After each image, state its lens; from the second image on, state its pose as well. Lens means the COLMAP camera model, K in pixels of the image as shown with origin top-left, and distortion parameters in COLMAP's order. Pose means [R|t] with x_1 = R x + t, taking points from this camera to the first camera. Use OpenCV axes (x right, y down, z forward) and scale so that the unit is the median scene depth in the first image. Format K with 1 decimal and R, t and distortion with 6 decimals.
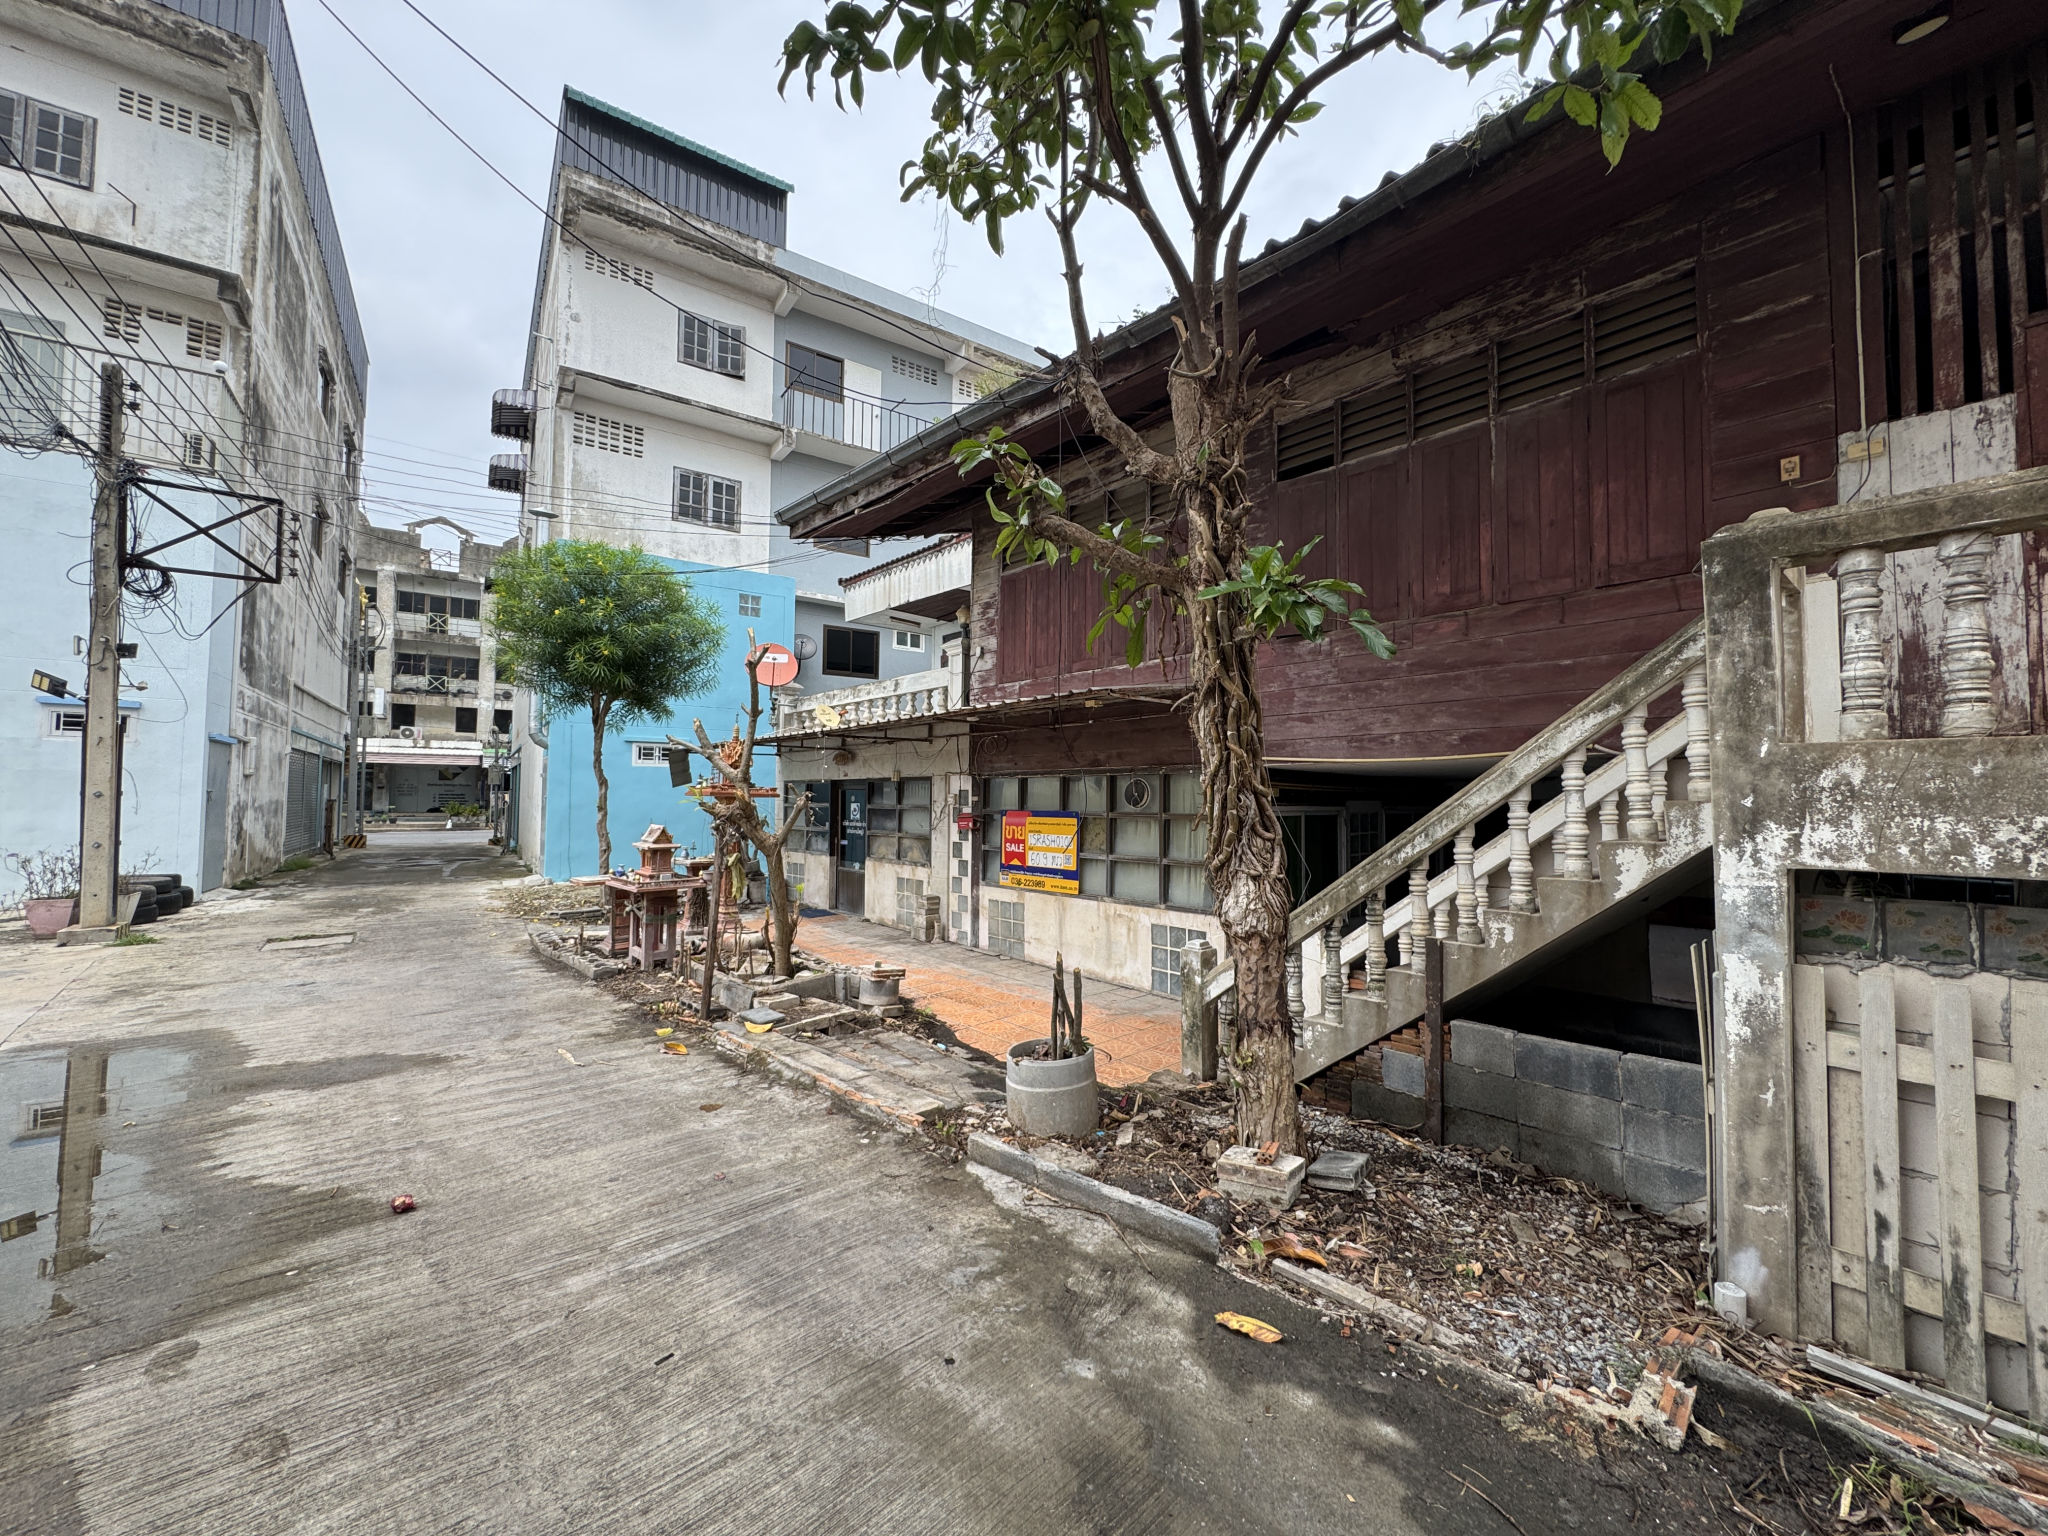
lens RADIAL K [[816.7, 0, 1024.0], [0, 816.7, 768.0], [0, 0, 1]] dist [-0.003222, 0.000425]
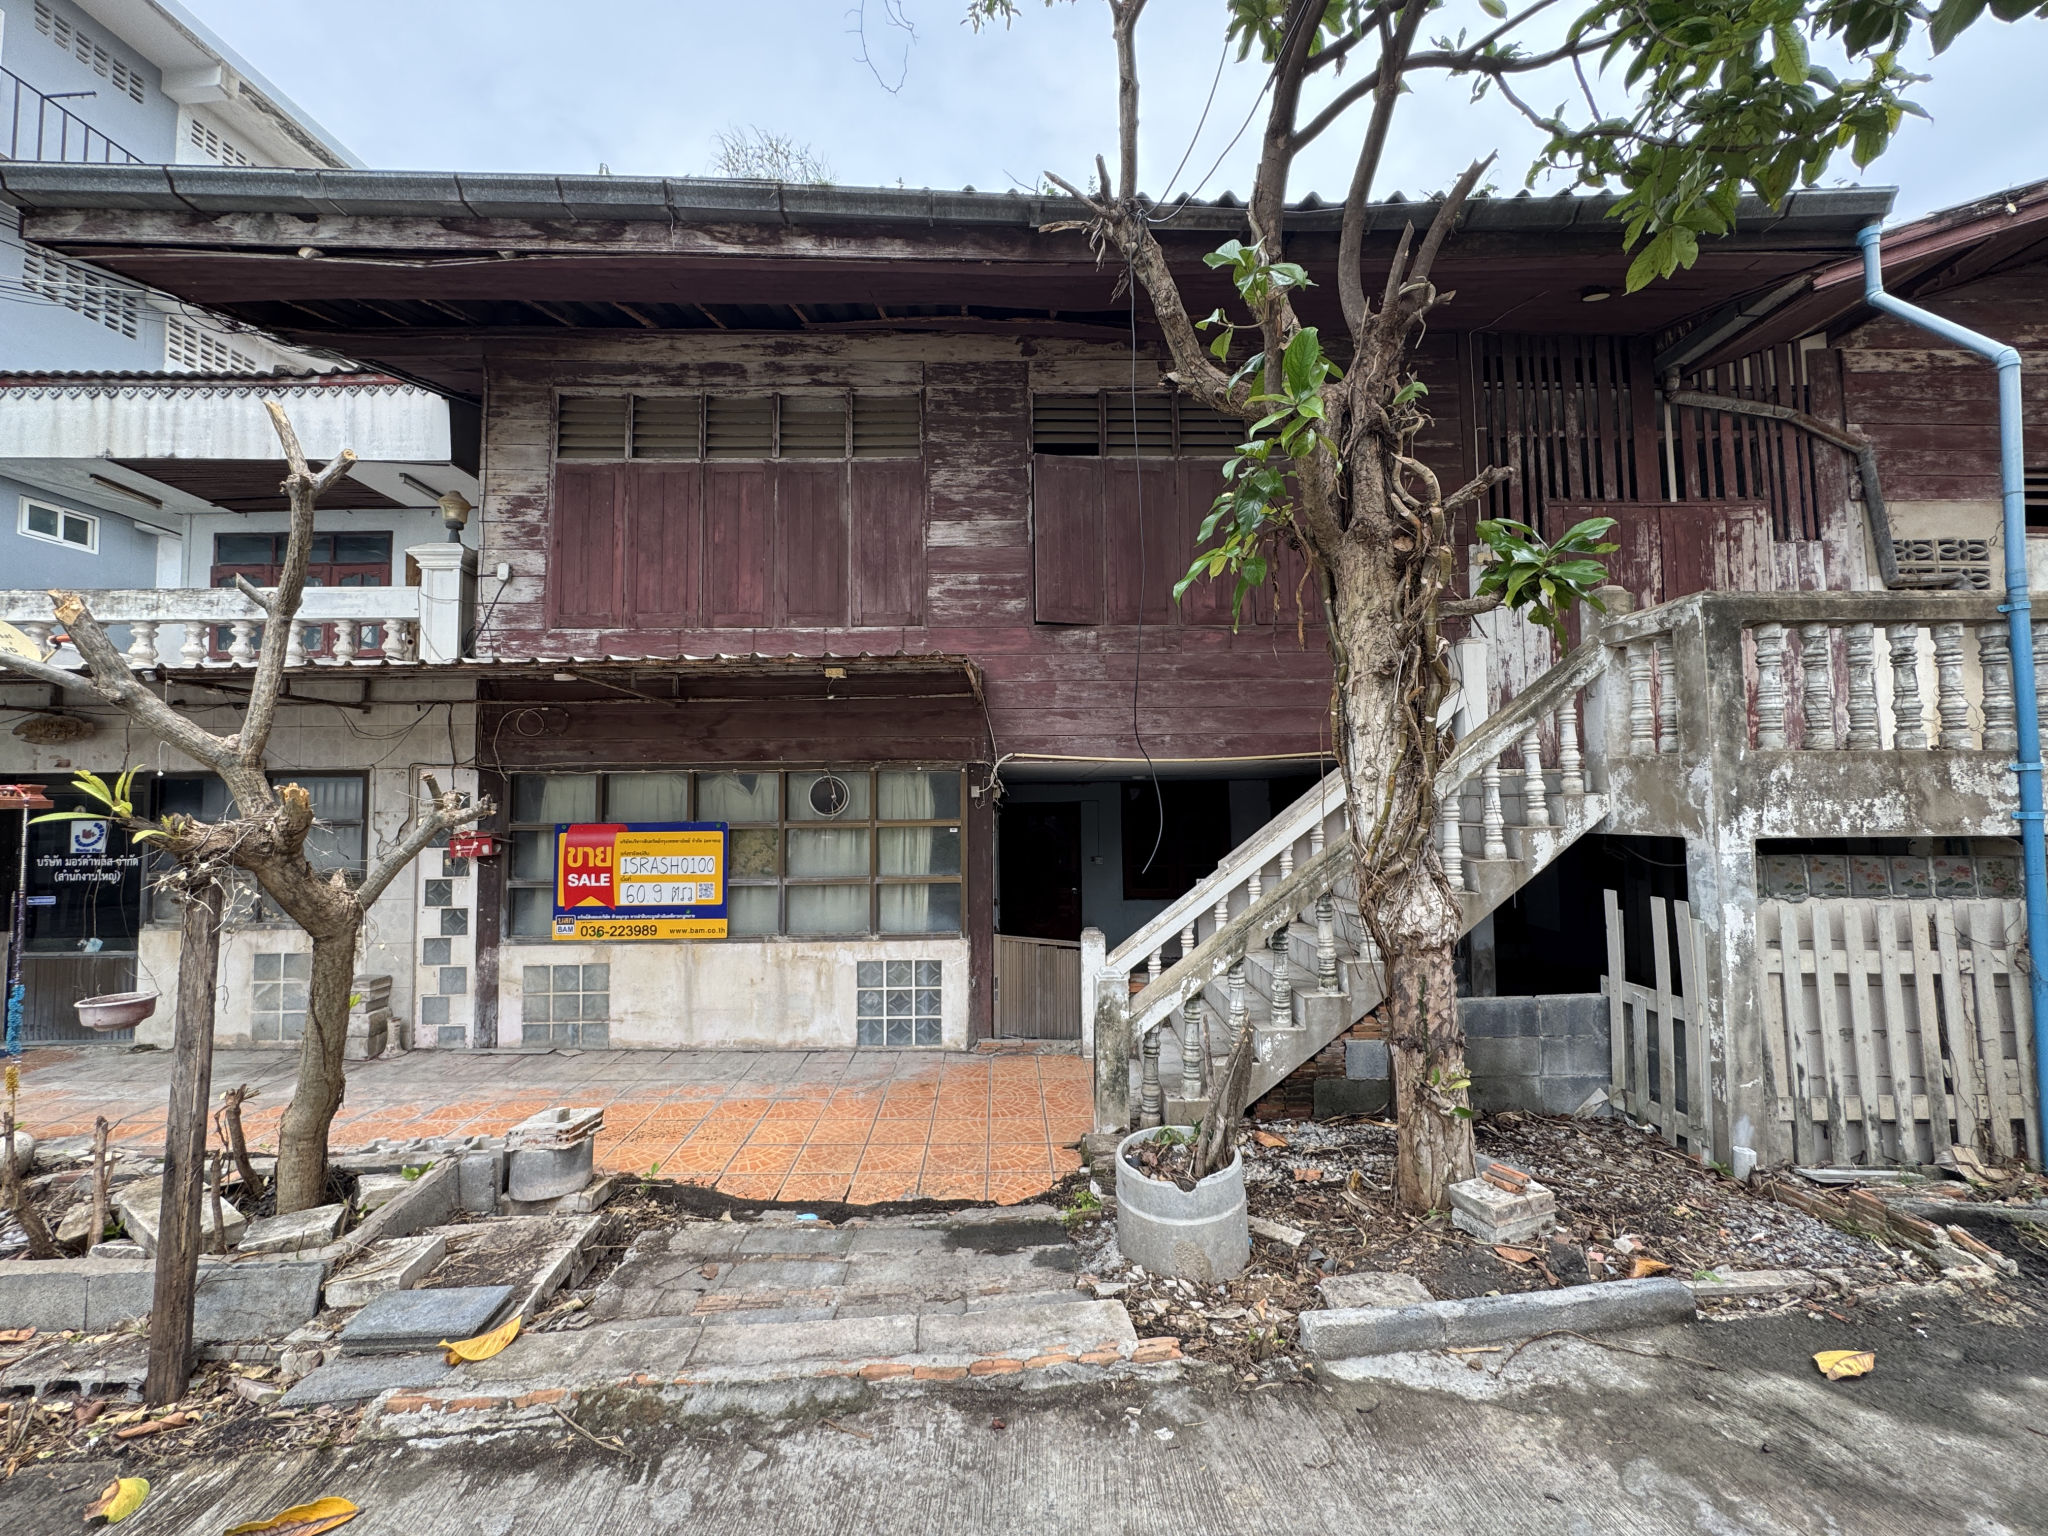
lens RADIAL K [[816.7, 0, 1024.0], [0, 816.7, 768.0], [0, 0, 1]] dist [-0.003222, 0.000425]
pose [[0.646913, 0.023557, 0.762200, -0.351566], [-0.016048, 0.999722, -0.017278, 0.016155], [-0.762395, -0.001054, 0.647111, 0.379075]]
